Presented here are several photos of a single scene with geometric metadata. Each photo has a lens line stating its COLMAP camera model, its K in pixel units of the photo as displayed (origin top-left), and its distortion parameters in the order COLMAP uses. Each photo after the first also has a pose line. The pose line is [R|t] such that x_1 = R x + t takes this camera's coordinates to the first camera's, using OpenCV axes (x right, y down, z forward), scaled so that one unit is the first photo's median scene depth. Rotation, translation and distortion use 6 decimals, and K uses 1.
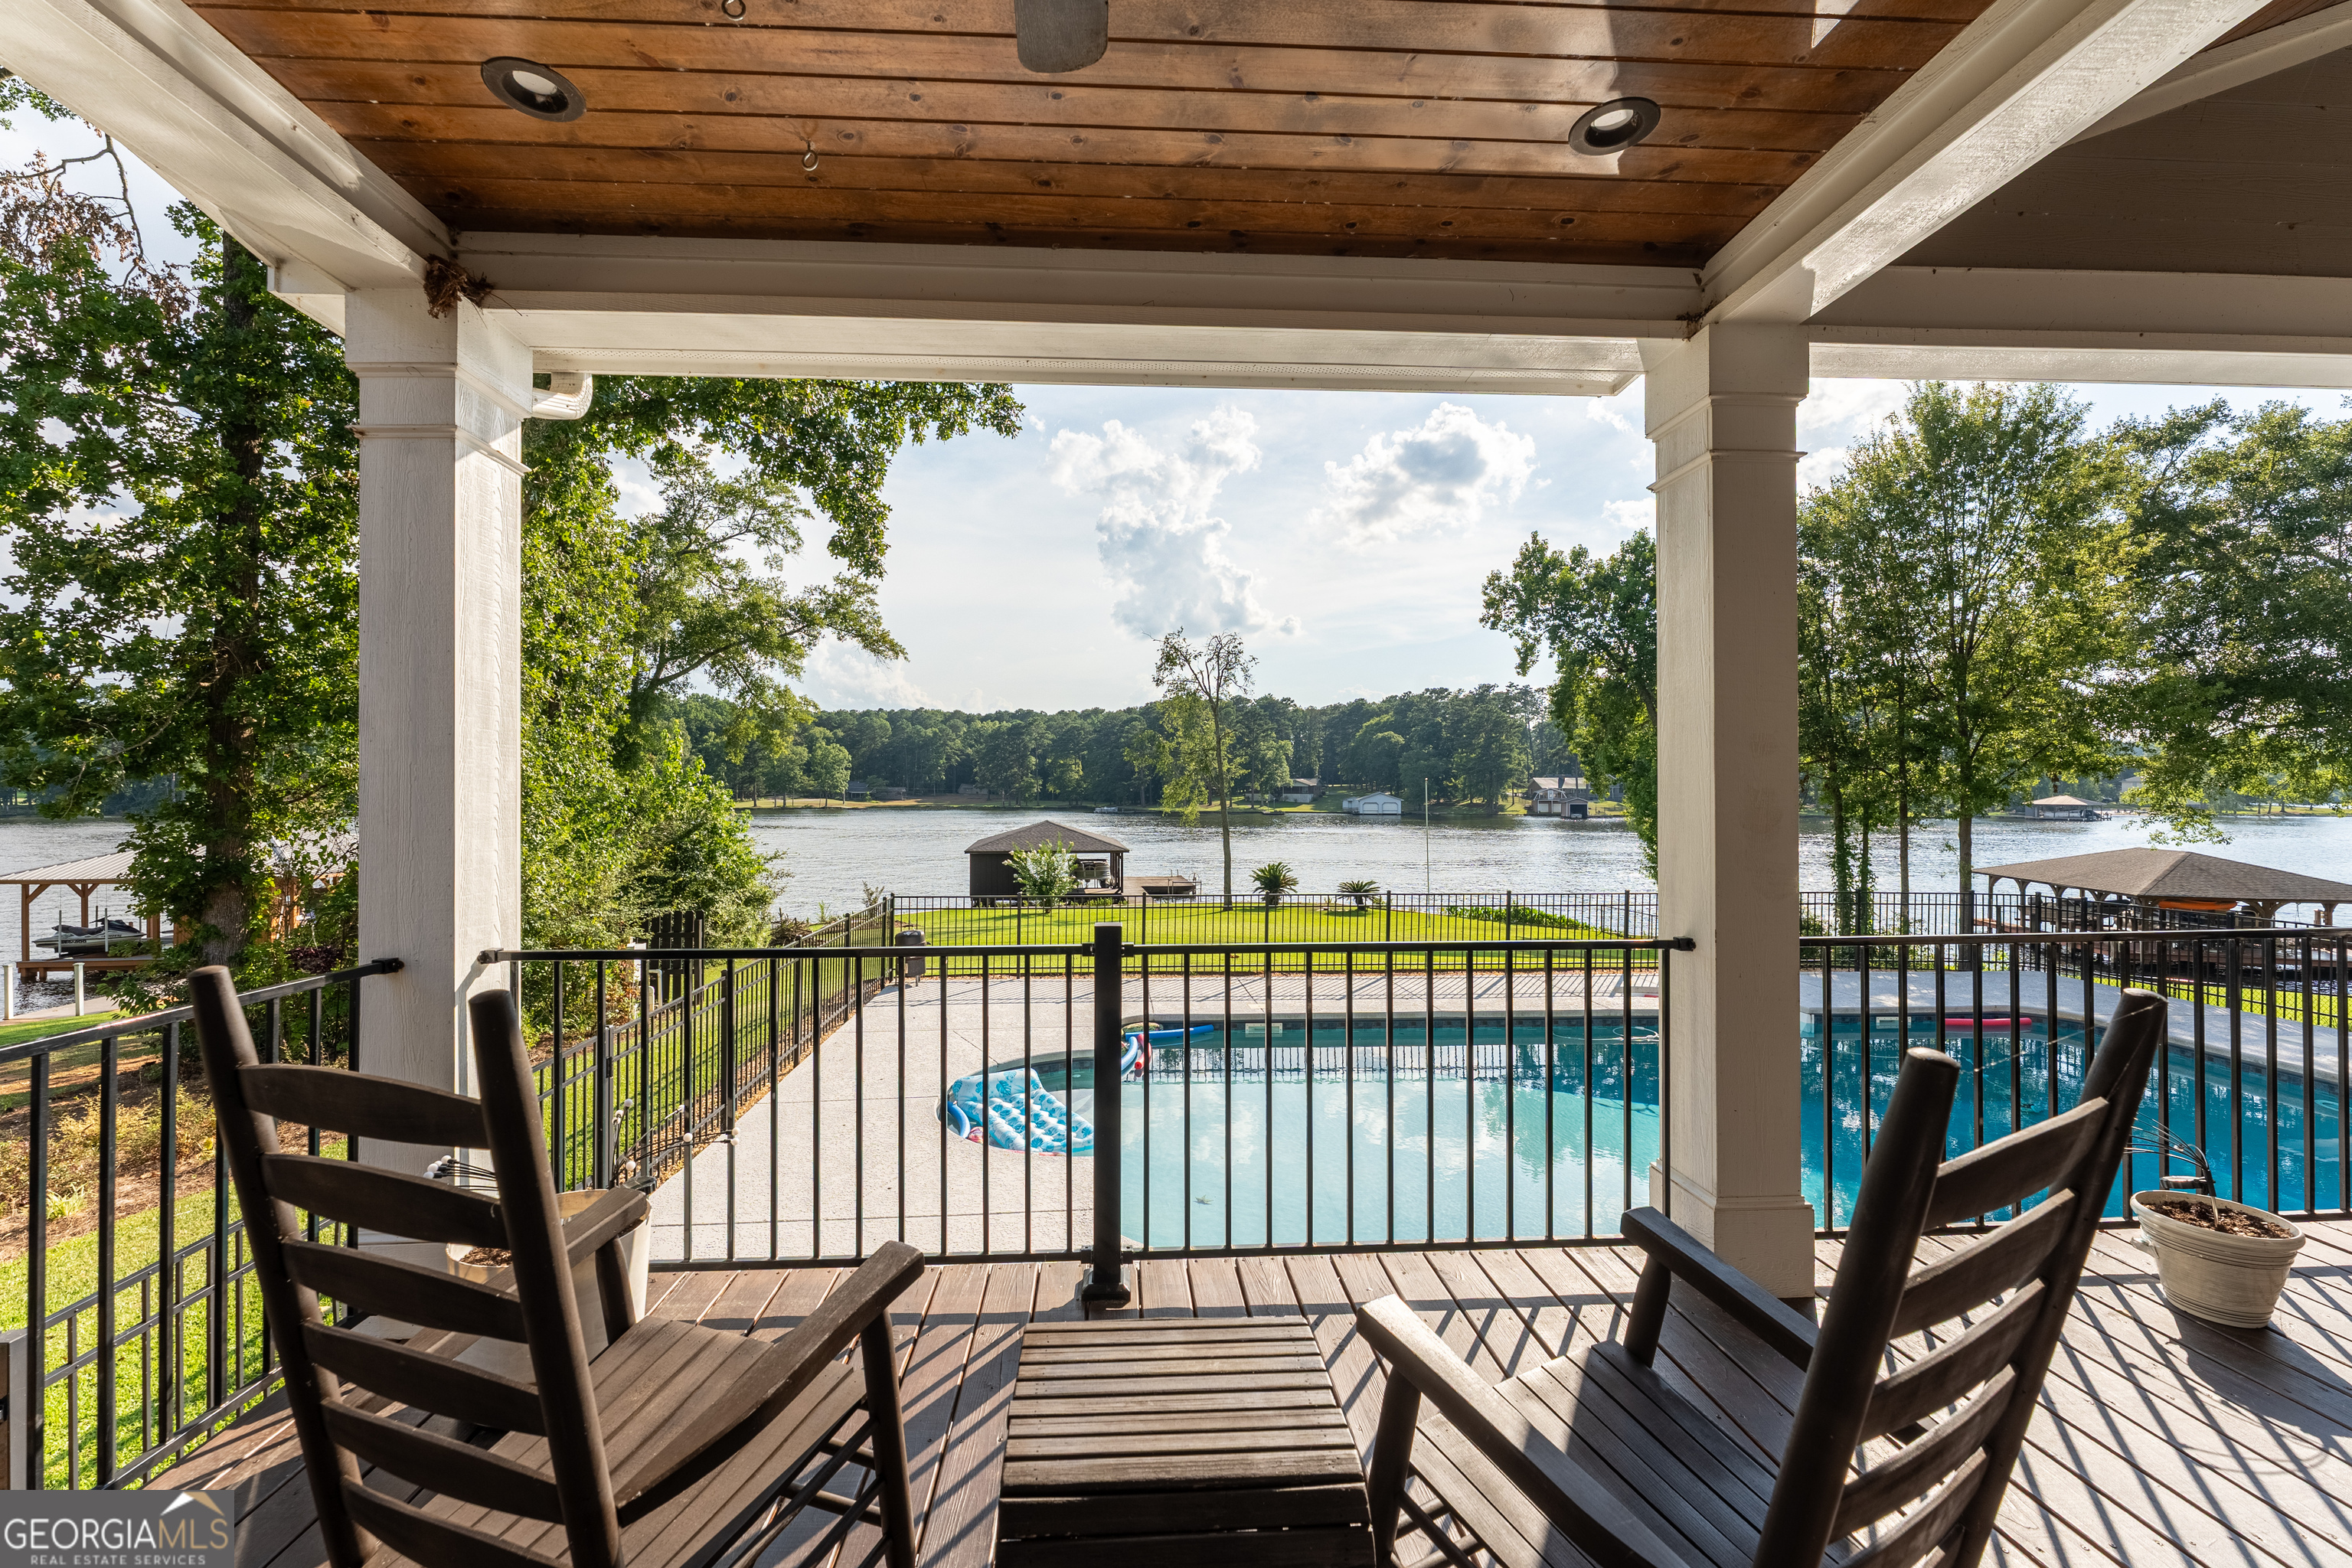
lens RADIAL K [[955.8, 0, 1156.1], [0, 955.8, 787.5], [0, 0, 1]] dist [-0.002059, -0.000383]
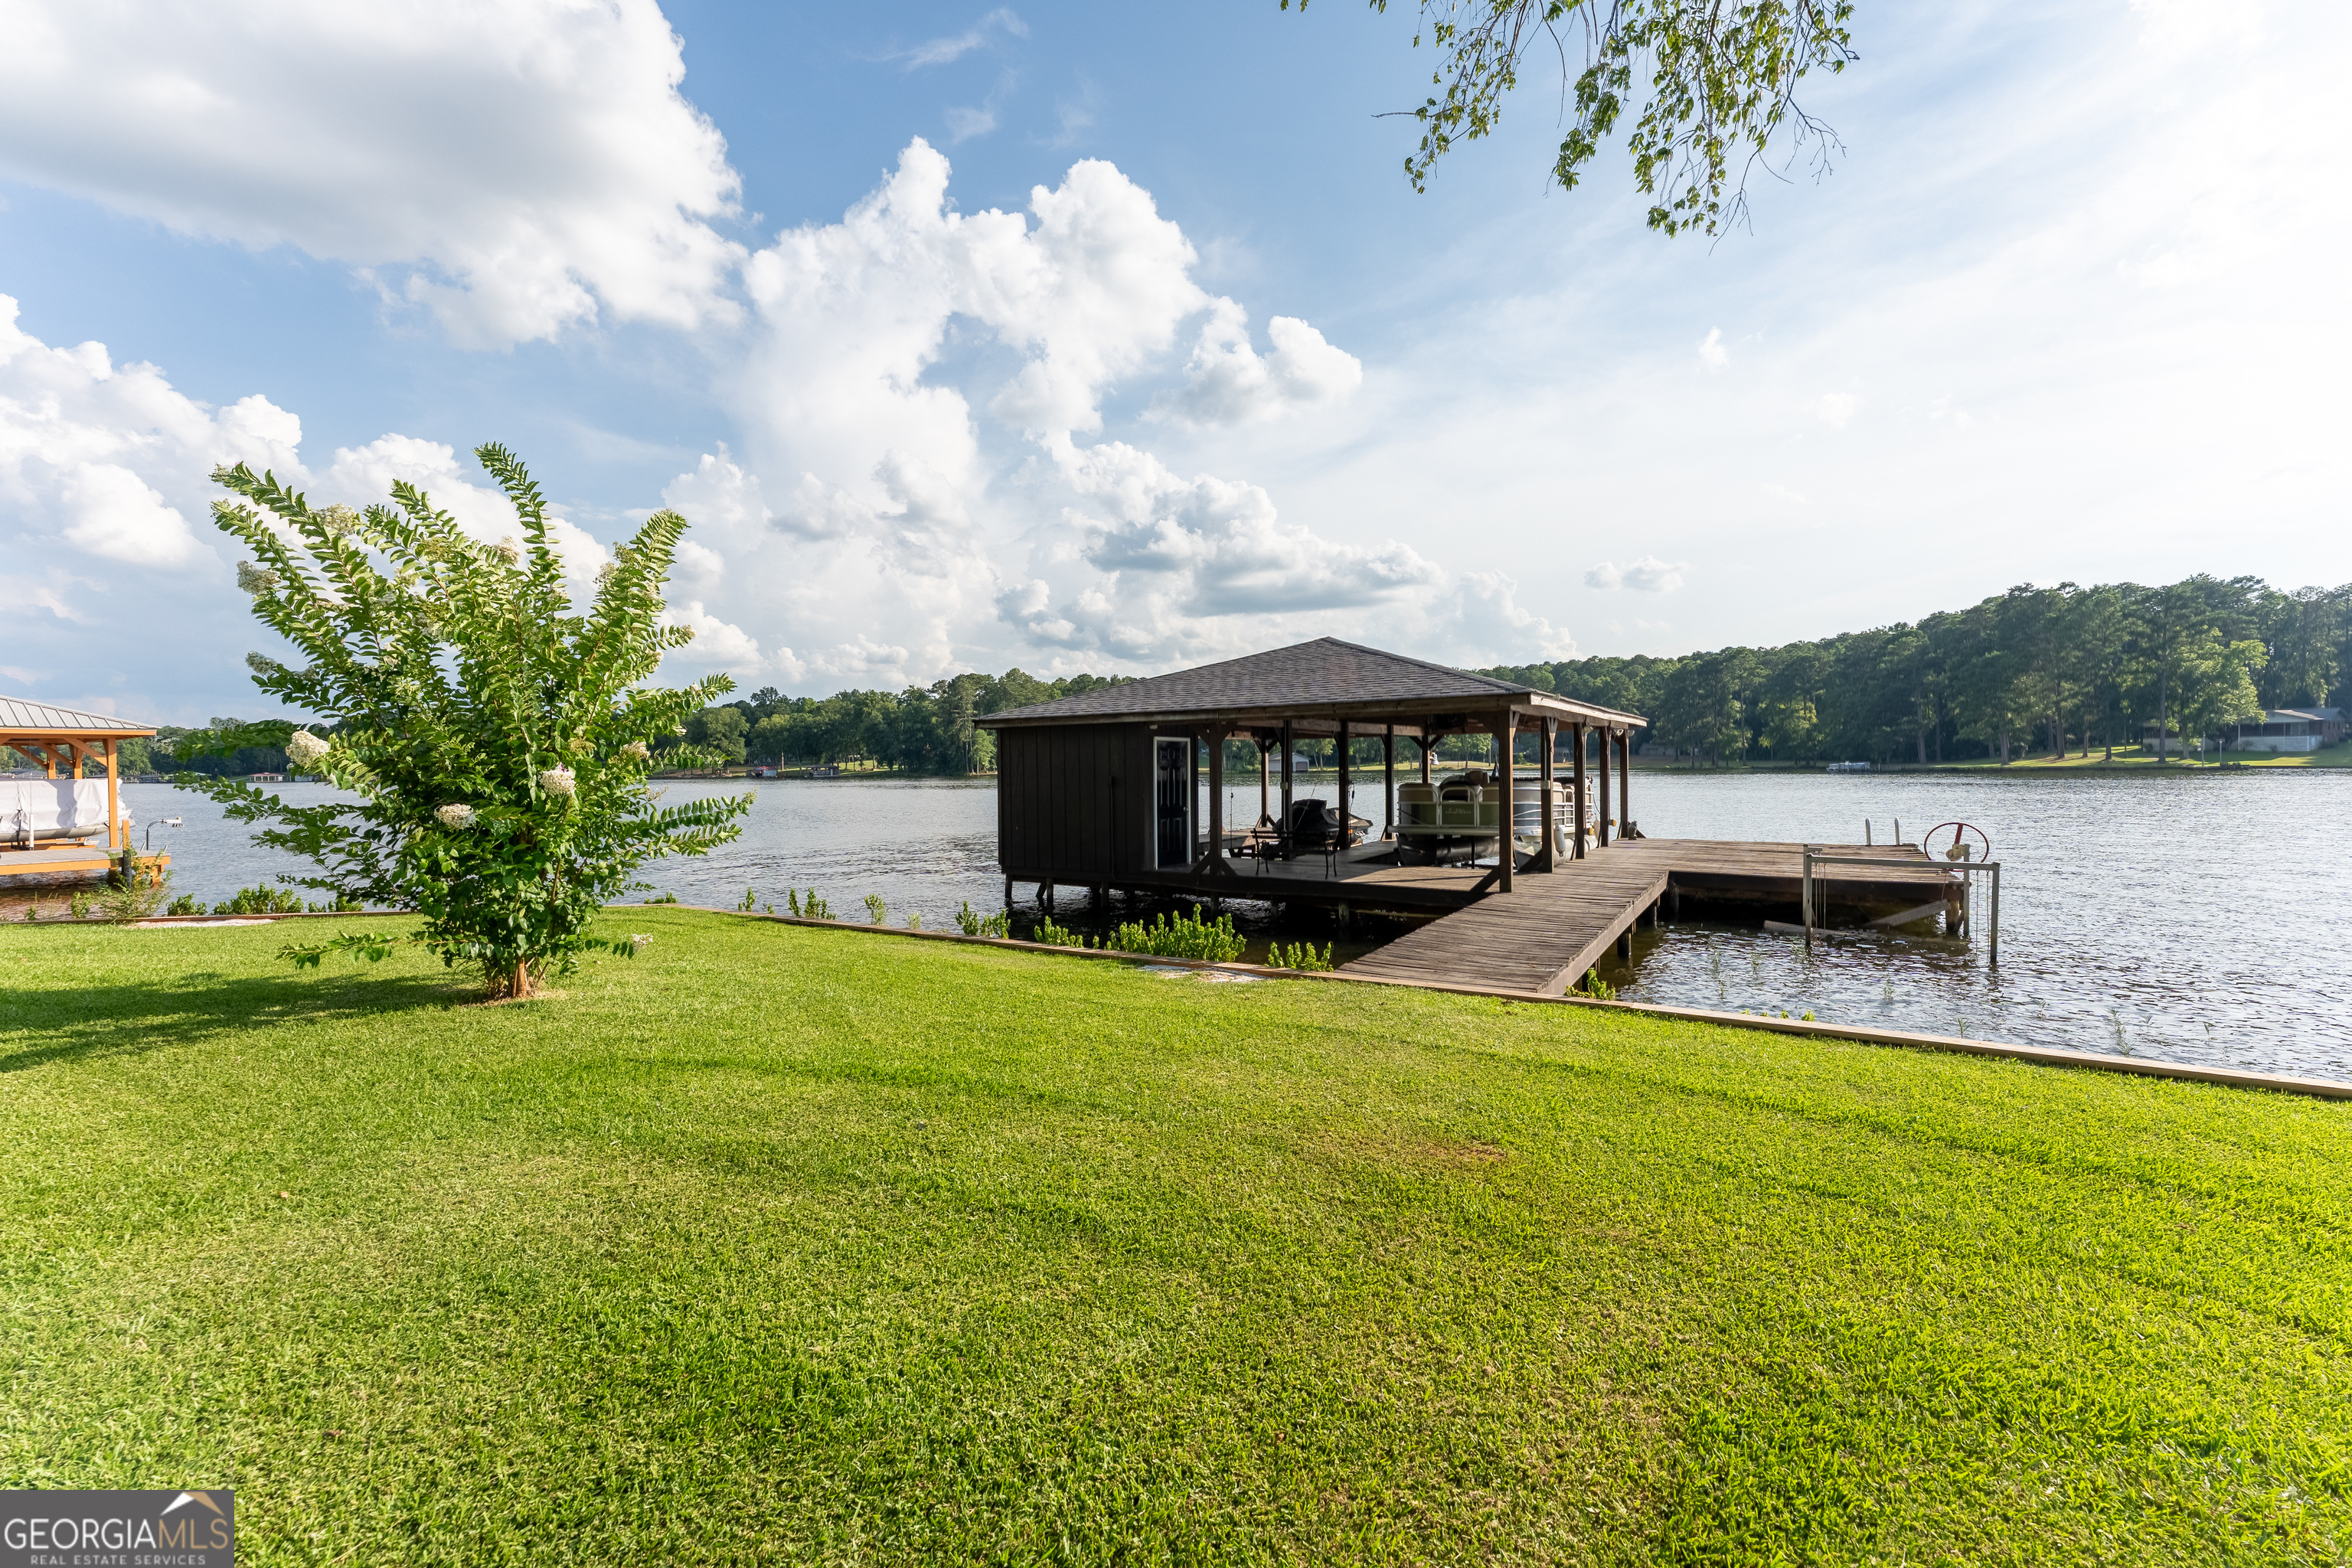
lens RADIAL K [[944.7, 0, 1158.1], [0, 944.7, 779.8], [0, 0, 1]] dist [-0.001703, -0.000151]
pose [[0.760828, 0.000529, -0.648953, 0.037156], [0.011274, 0.999838, 0.014032, 0.073545], [0.648856, -0.017992, 0.760699, 0.714733]]
